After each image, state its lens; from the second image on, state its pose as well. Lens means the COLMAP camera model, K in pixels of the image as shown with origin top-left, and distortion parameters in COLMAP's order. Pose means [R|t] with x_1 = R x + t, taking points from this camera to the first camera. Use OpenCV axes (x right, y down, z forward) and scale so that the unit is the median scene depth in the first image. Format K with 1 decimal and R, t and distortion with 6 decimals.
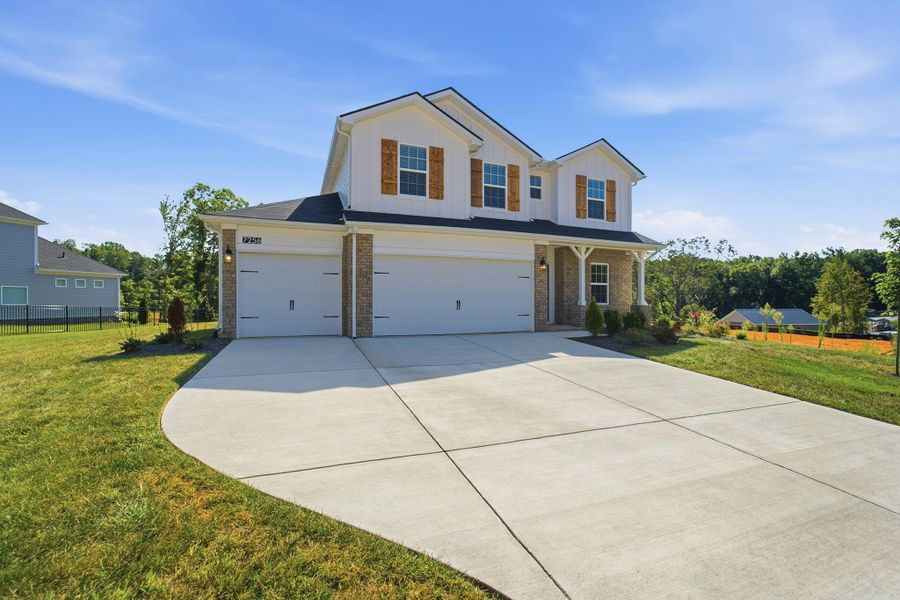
lens RADIAL K [[370.3, 0, 446.7], [0, 370.3, 298.5], [0, 0, 1]] dist [-0.010741, -0.000037]
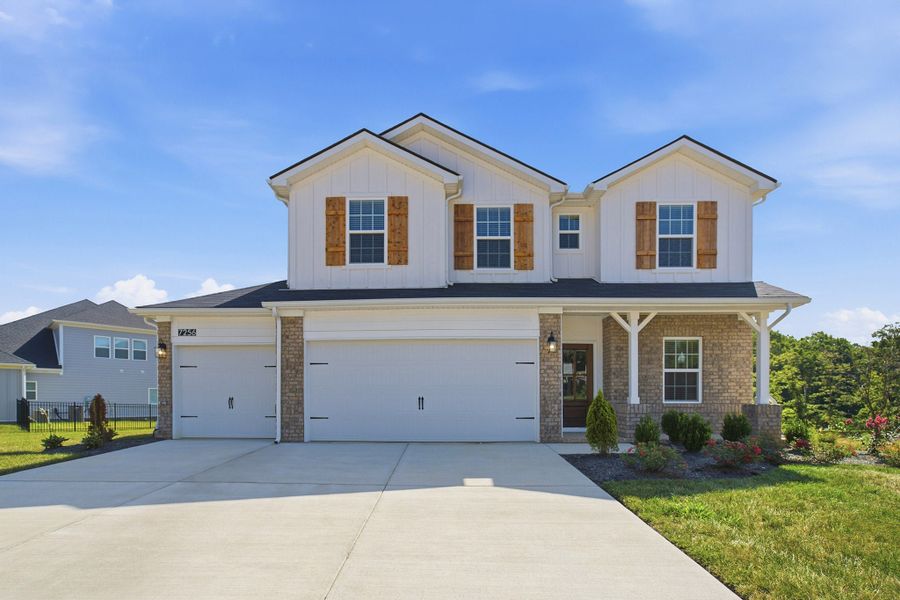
lens RADIAL K [[417.2, 0, 444.8], [0, 417.2, 397.6], [0, 0, 1]] dist [0.003773, 0.000347]
pose [[0.924834, -0.002787, -0.380360, 0.367286], [0.004870, 0.999978, 0.004515, 0.002525], [0.380339, -0.006028, 0.924828, 0.222053]]
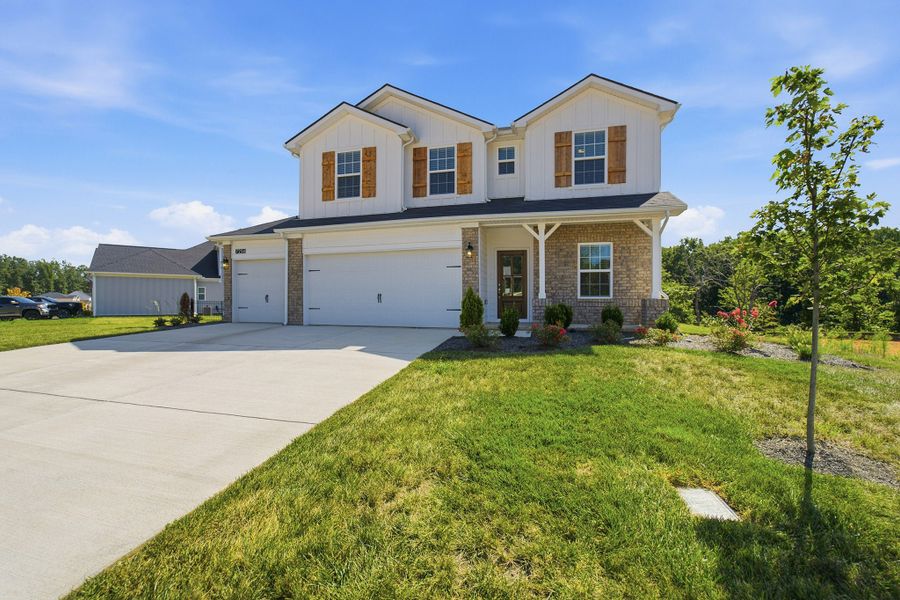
lens RADIAL K [[364.7, 0, 453.3], [0, 364.7, 299.7], [0, 0, 1]] dist [-0.008527, 0.003394]
pose [[0.815872, -0.003426, -0.578222, 0.716139], [0.005538, 0.999983, 0.001889, 0.019400], [0.578206, -0.004743, 0.815877, 0.279357]]
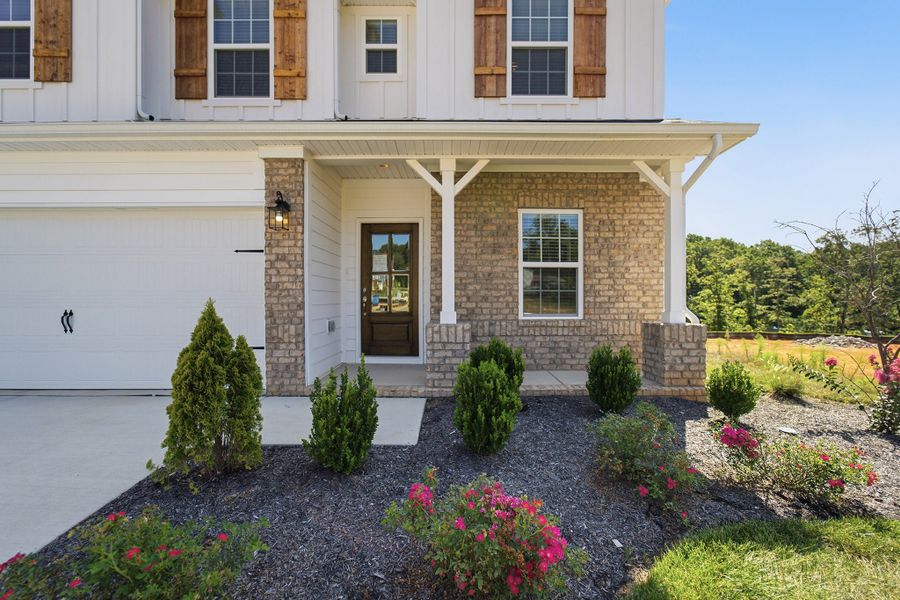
lens RADIAL K [[364.7, 0, 448.9], [0, 364.7, 298.1], [0, 0, 1]] dist [-0.008527, 0.003394]
pose [[0.928550, -0.002819, -0.371196, 0.540302], [0.004842, 0.999978, 0.004517, -0.008314], [0.371175, -0.005991, 0.928544, 0.725415]]
